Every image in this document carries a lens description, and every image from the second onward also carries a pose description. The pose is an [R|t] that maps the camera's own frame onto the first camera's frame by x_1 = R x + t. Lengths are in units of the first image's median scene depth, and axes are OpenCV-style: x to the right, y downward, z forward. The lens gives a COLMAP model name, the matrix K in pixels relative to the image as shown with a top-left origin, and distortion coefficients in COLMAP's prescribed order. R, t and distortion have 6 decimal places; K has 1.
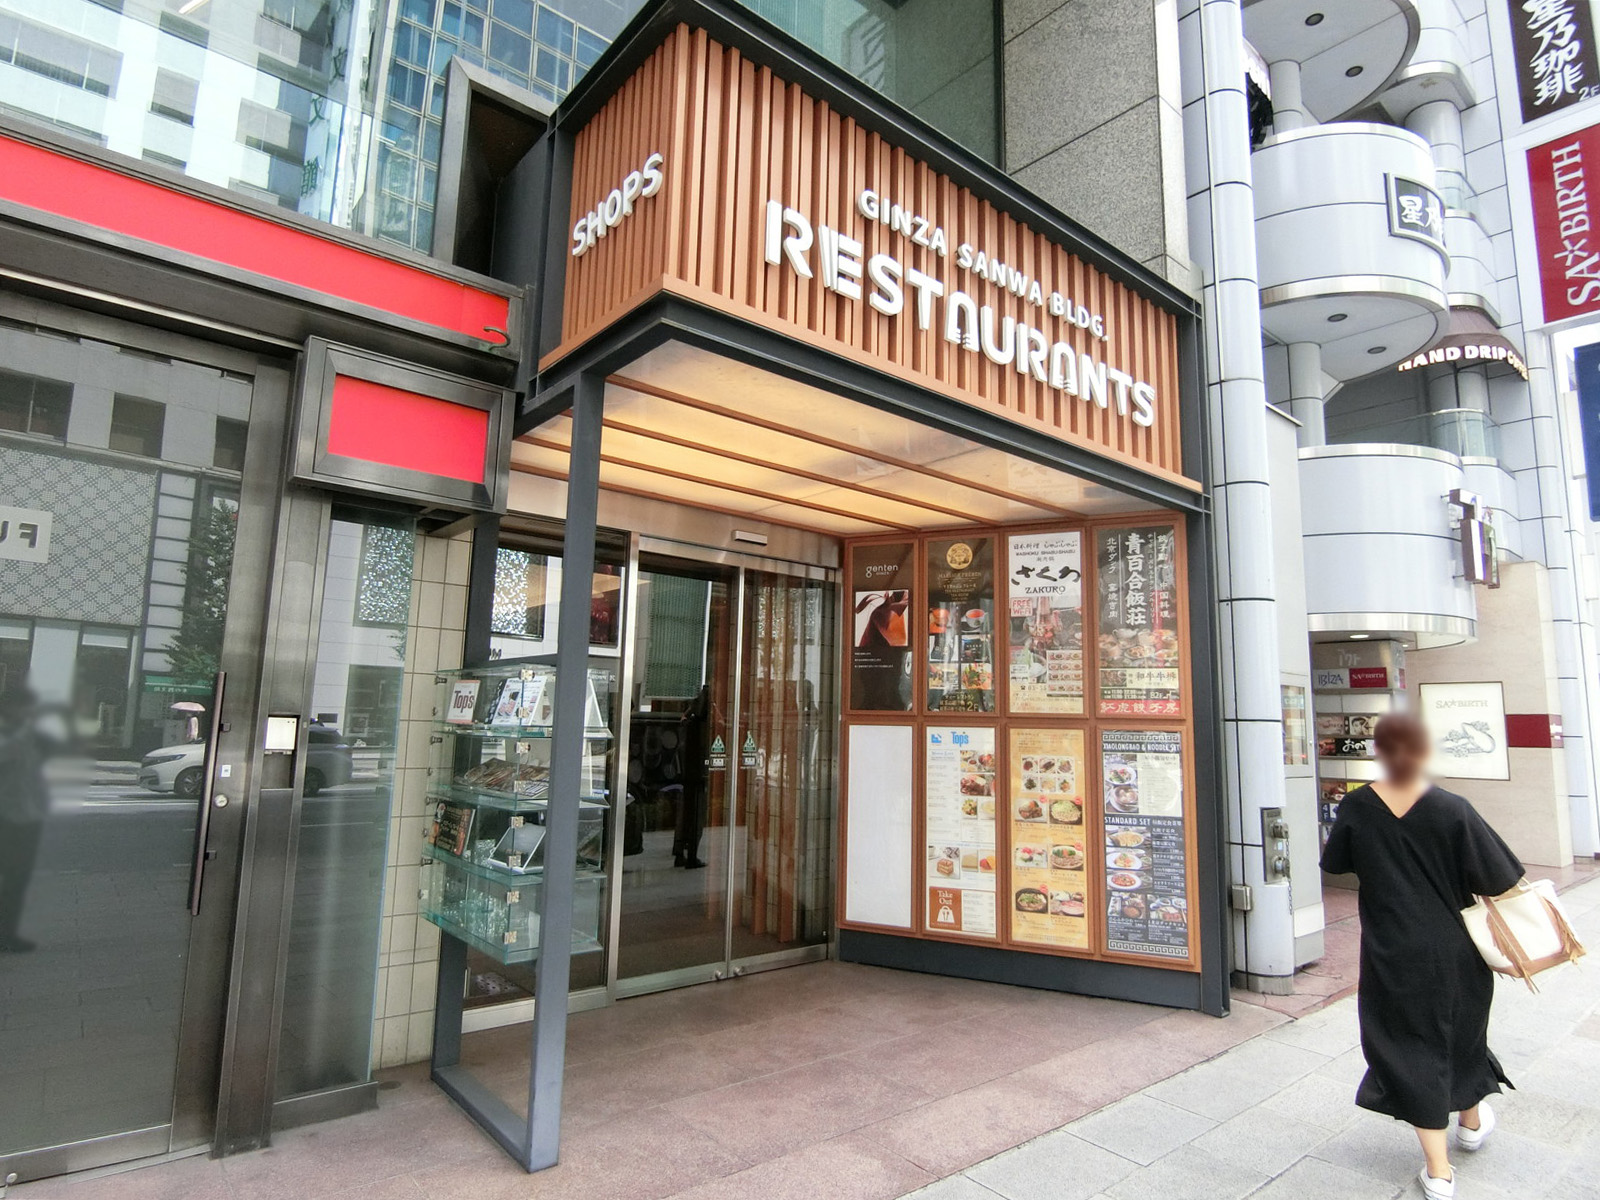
lens RADIAL K [[908.8, 0, 800.0], [0, 908.8, 600.0], [0, 0, 1]] dist [-0.024274, 0.002967]
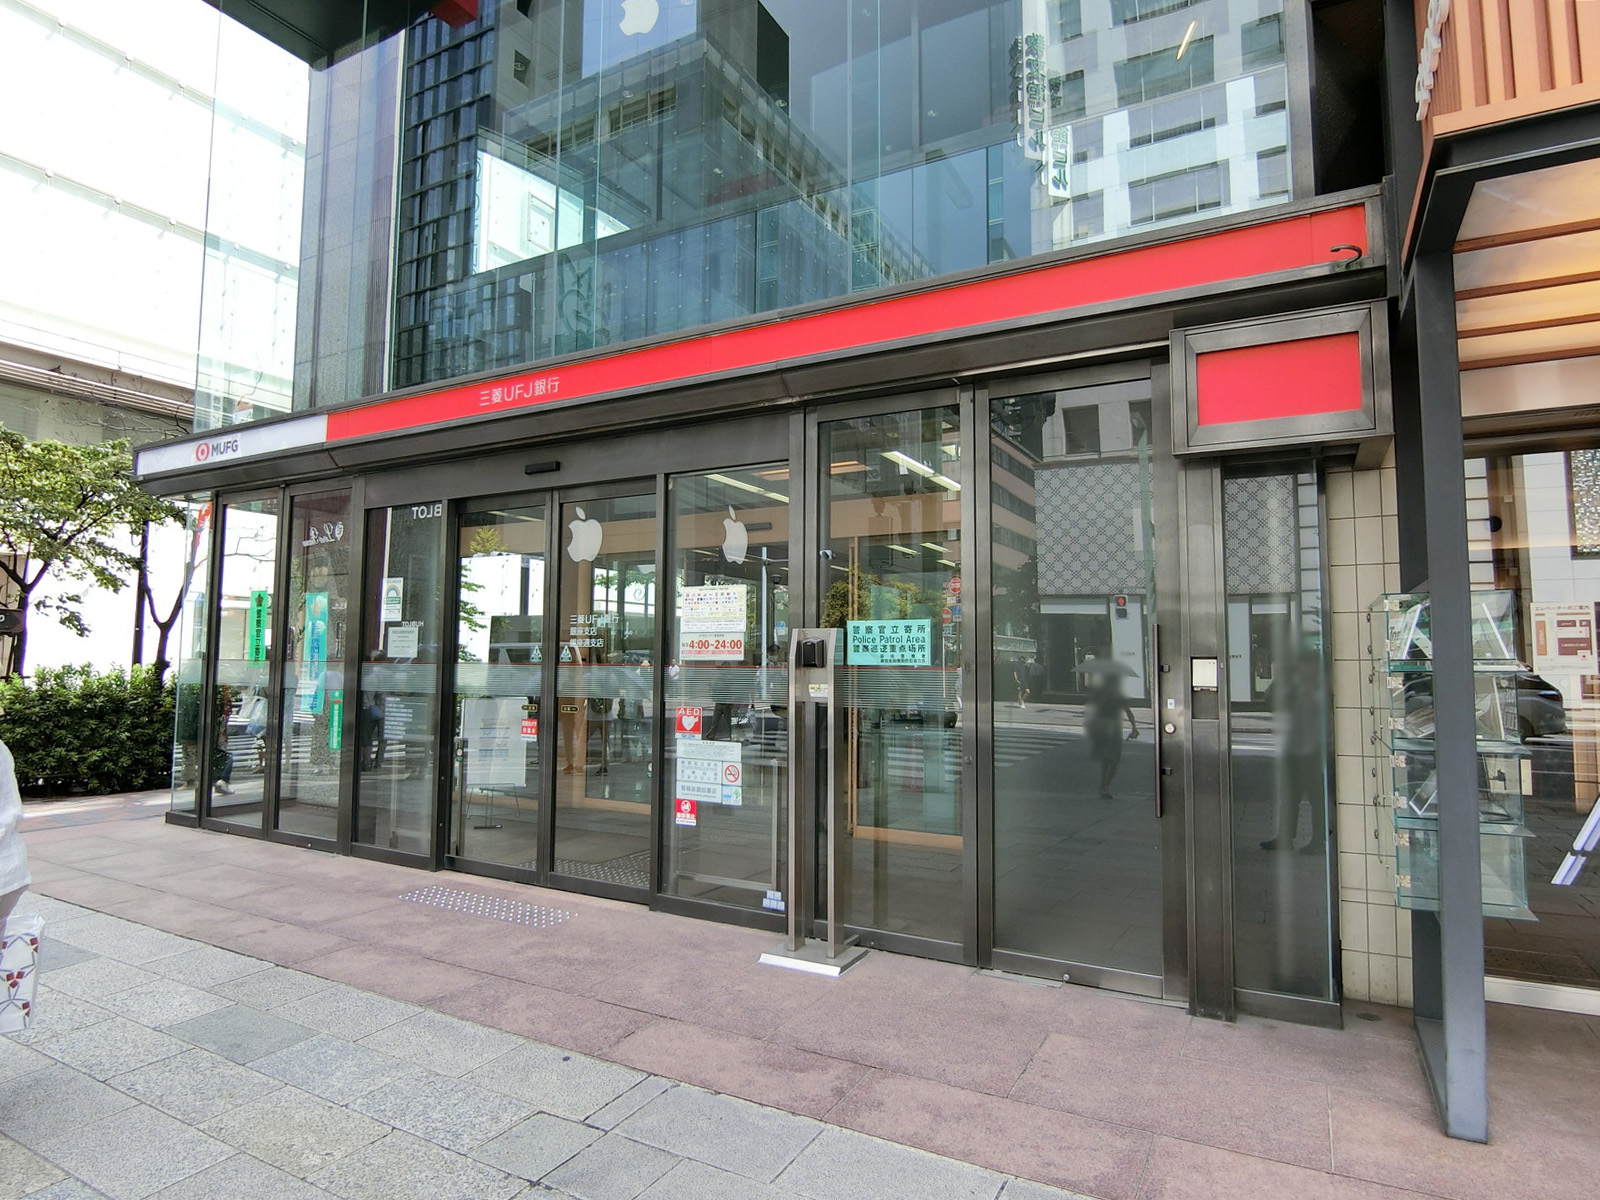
lens RADIAL K [[908.8, 0, 800.0], [0, 908.8, 600.0], [0, 0, 1]] dist [-0.024274, 0.002967]
pose [[0.366623, -0.090328, -0.925974, 0.327558], [0.130001, 0.990485, -0.045149, 0.040597], [0.921242, -0.103825, 0.374878, 0.088578]]
